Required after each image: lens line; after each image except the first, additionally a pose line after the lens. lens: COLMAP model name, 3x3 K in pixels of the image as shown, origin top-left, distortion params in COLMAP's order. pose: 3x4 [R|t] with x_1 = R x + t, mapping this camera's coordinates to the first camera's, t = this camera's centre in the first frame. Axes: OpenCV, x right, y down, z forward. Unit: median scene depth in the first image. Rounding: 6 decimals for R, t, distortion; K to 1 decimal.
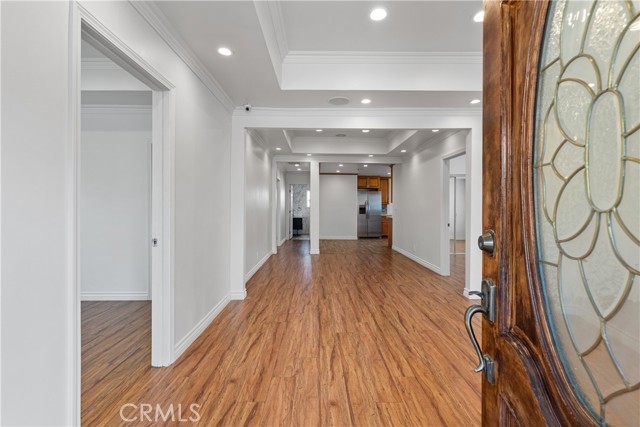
lens RADIAL K [[298.1, 0, 320.7], [0, 298.1, 204.6], [0, 0, 1]] dist [-0.002654, -0.000217]
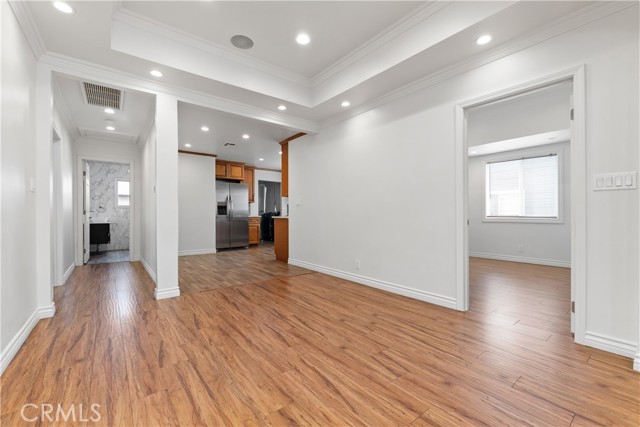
lens RADIAL K [[282.6, 0, 335.8], [0, 282.6, 212.8], [0, 0, 1]] dist [-0.010156, 0.001112]
pose [[0.791275, -0.008663, 0.611399, -0.090105], [0.002233, 0.999934, 0.011278, 0.033434], [-0.611456, -0.007559, 0.791242, 0.550223]]
